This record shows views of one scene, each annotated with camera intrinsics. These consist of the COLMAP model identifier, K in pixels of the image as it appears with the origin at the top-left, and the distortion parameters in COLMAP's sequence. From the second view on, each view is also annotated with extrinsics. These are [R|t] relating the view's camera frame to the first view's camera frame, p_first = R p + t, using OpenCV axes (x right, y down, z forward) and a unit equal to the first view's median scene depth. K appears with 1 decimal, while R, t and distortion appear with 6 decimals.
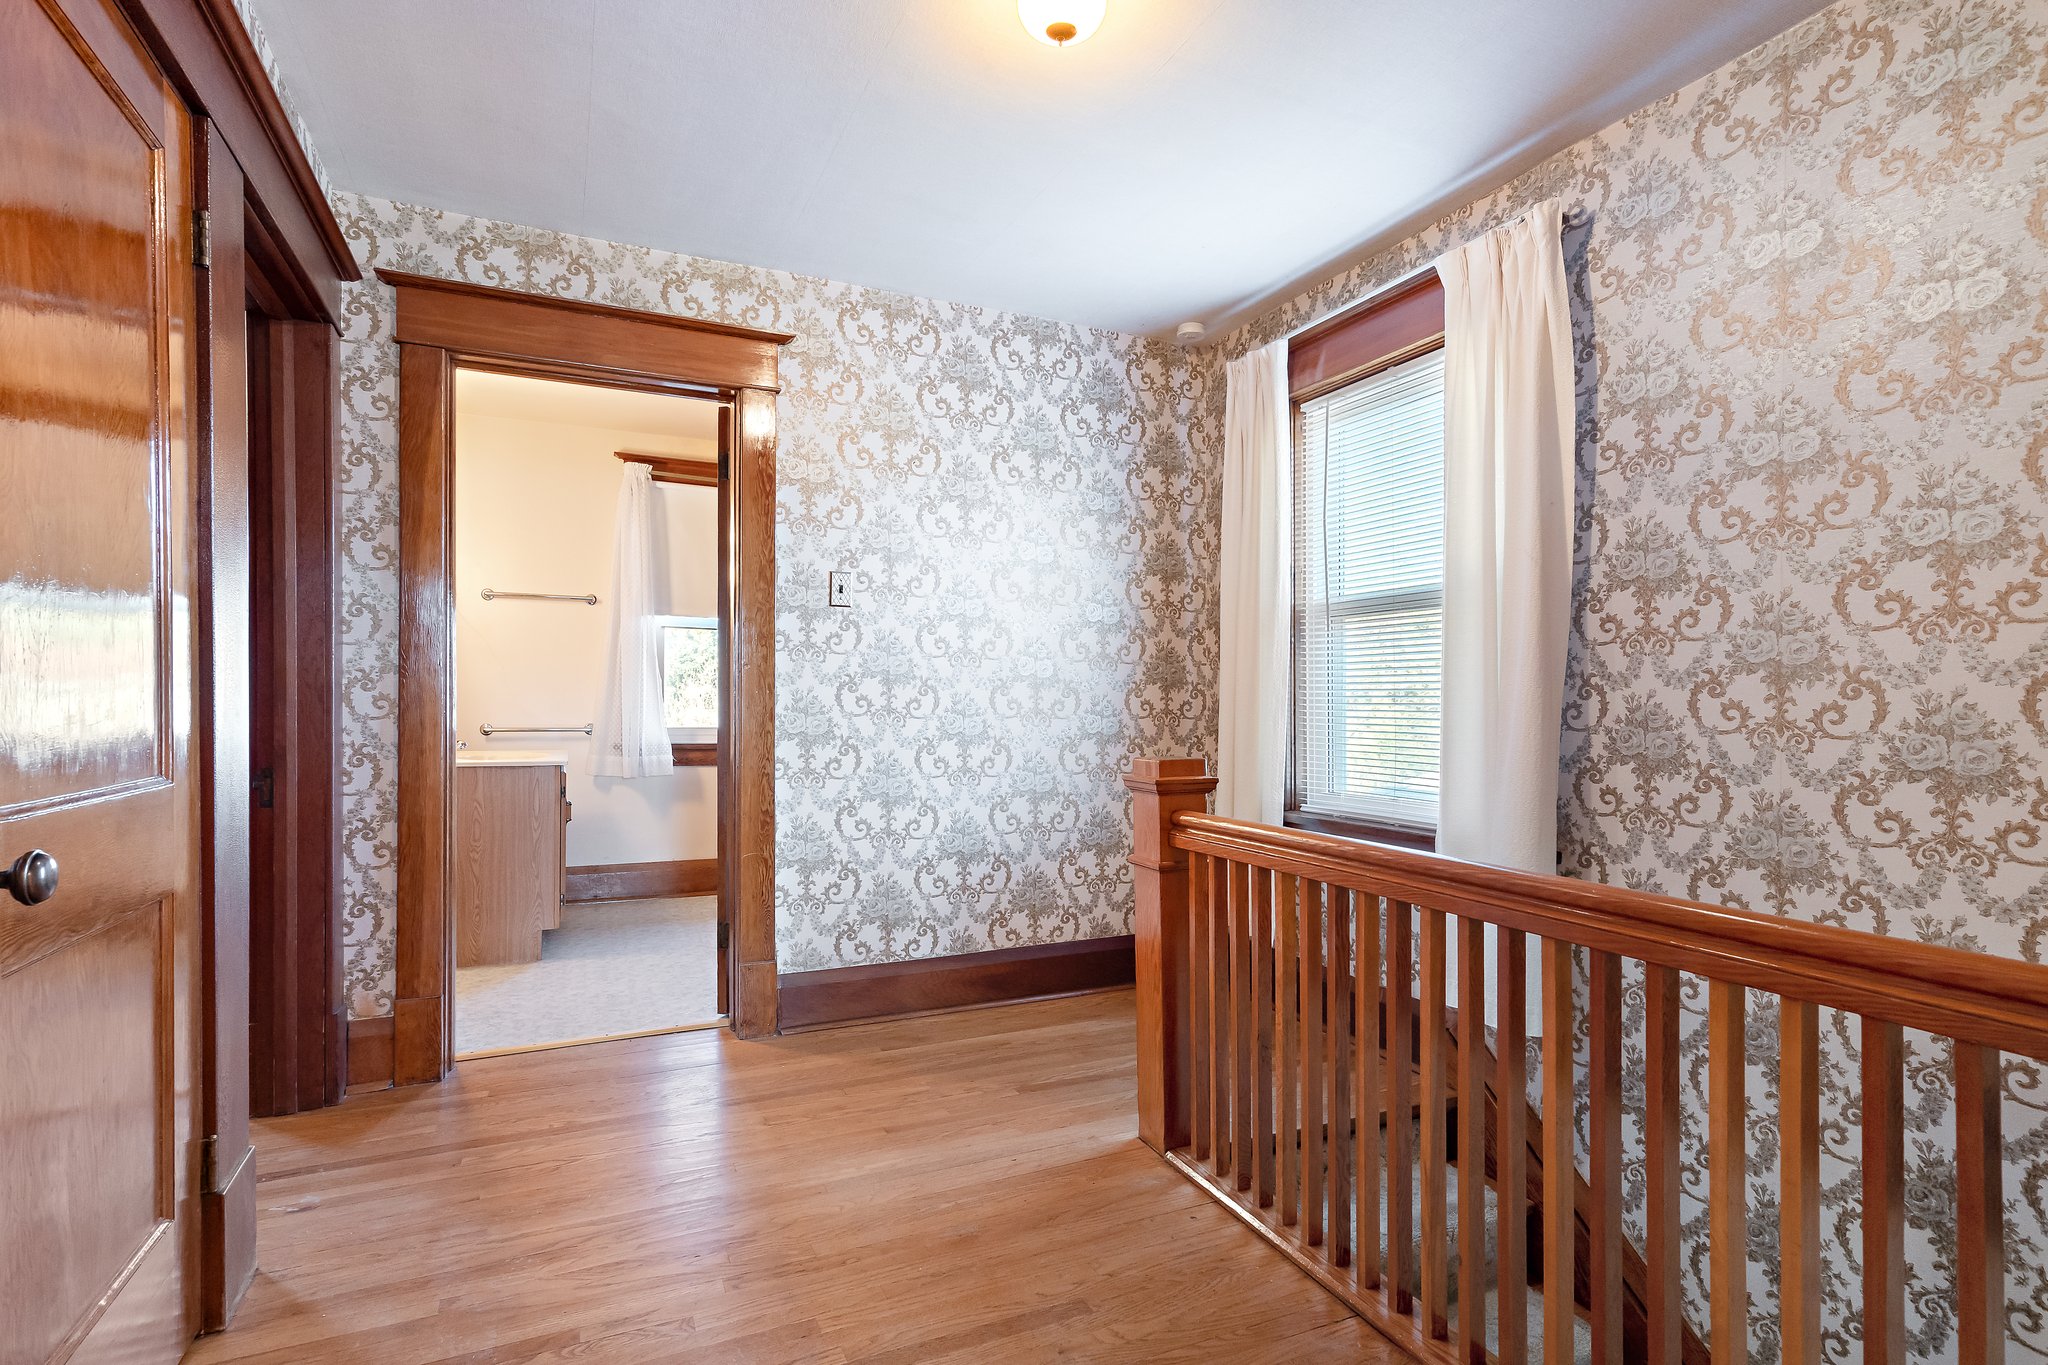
lens RADIAL K [[940.7, 0, 1039.1], [0, 940.7, 684.3], [0, 0, 1]] dist [0.000555, -0.000121]
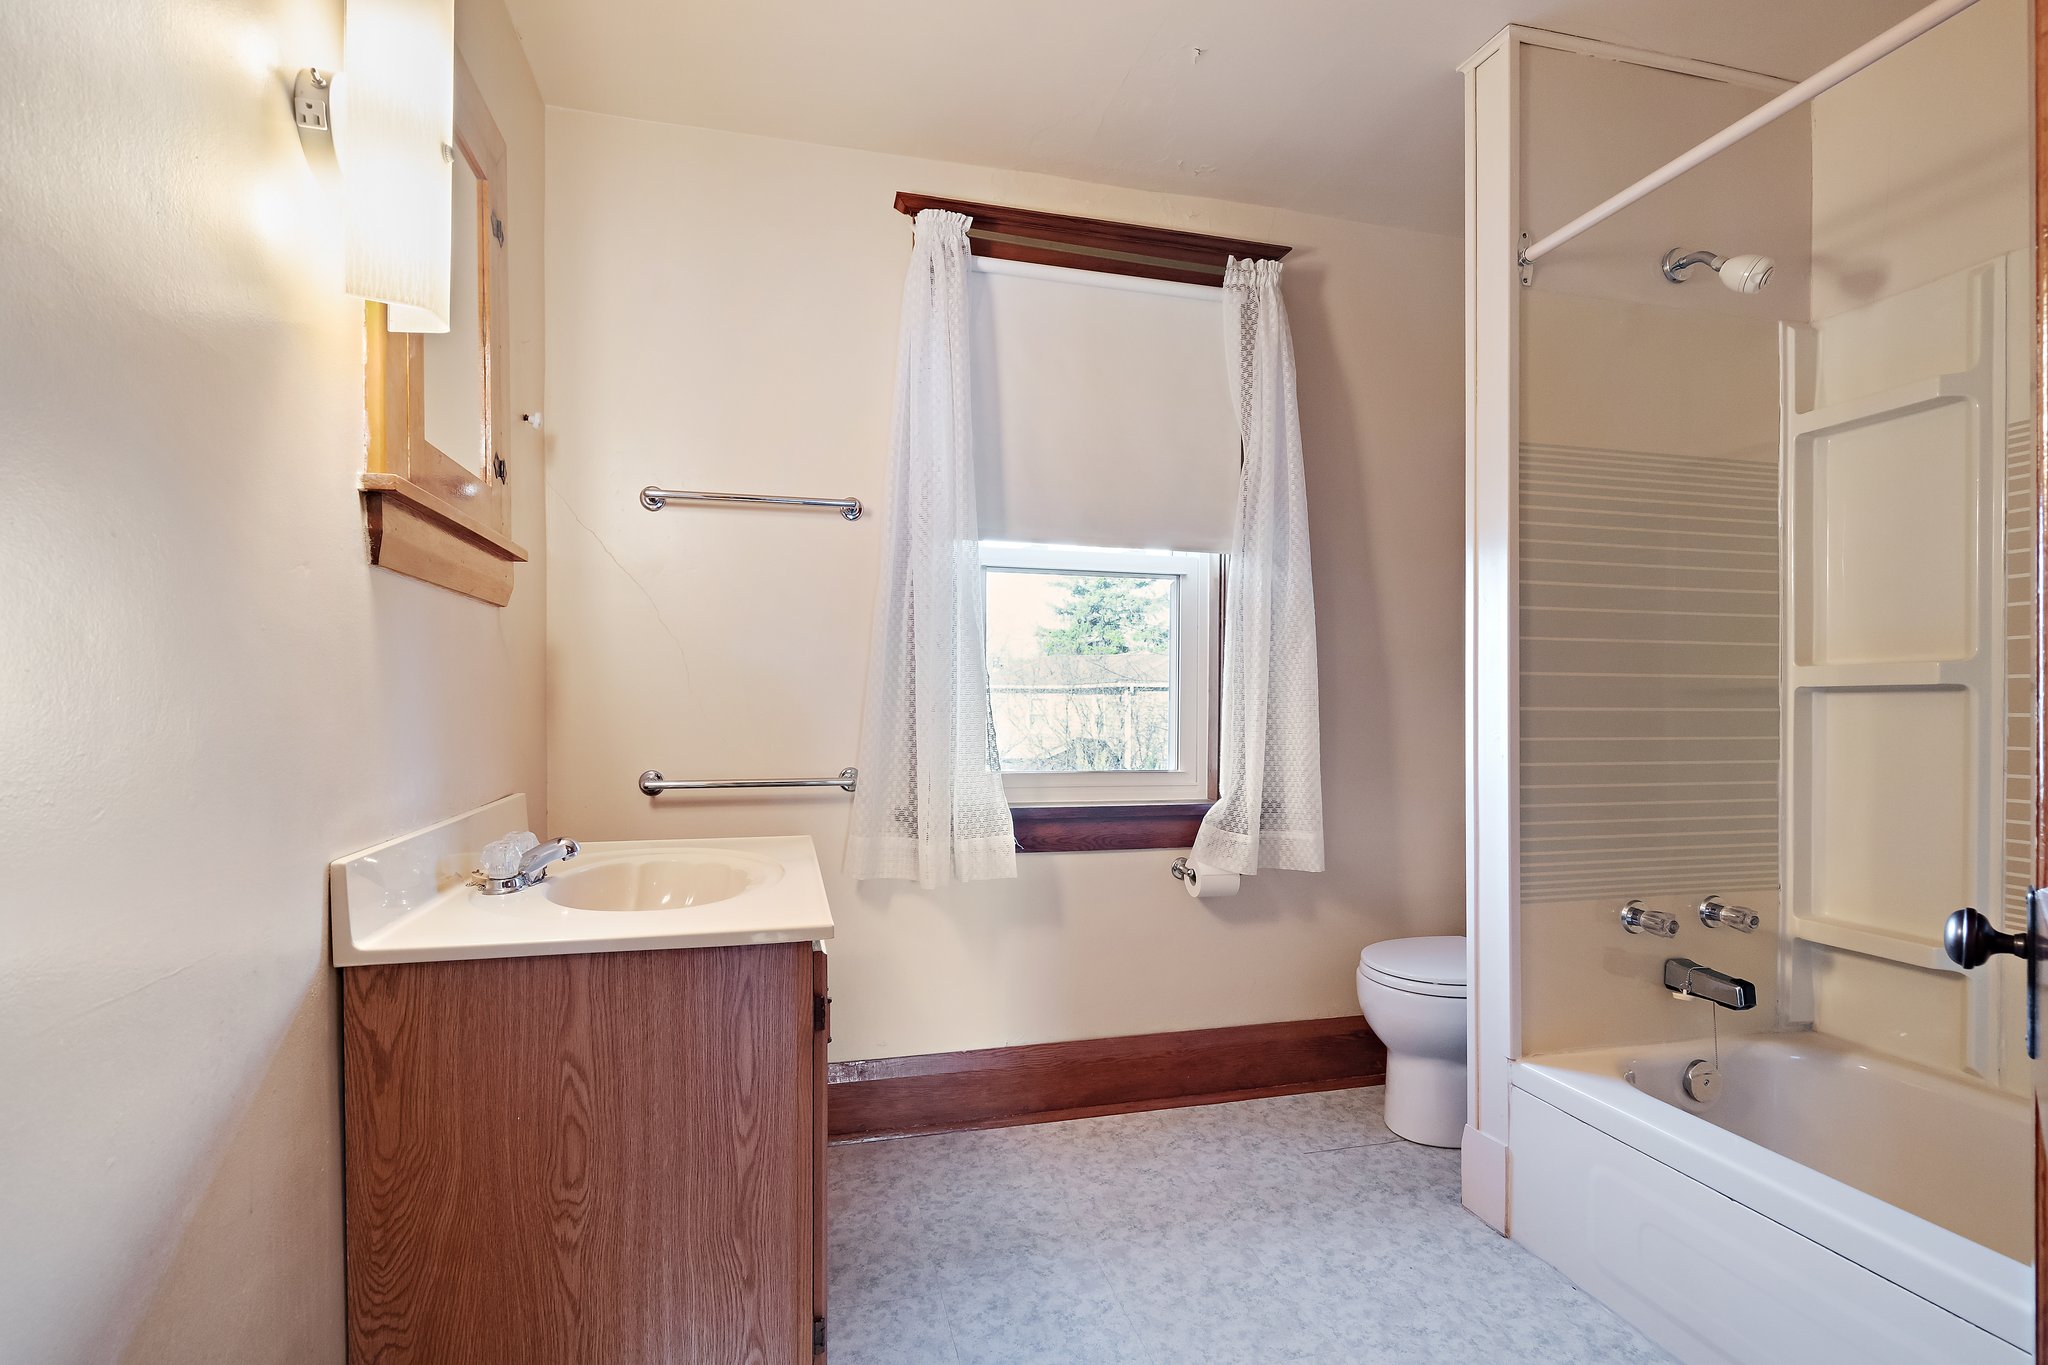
lens RADIAL K [[940.7, 0, 1039.1], [0, 940.7, 684.3], [0, 0, 1]] dist [0.000555, -0.000121]
pose [[0.980919, -0.006122, -0.194318, -0.289290], [0.006993, 0.999968, 0.003799, -0.002369], [0.194289, -0.005086, 0.980931, 0.547543]]
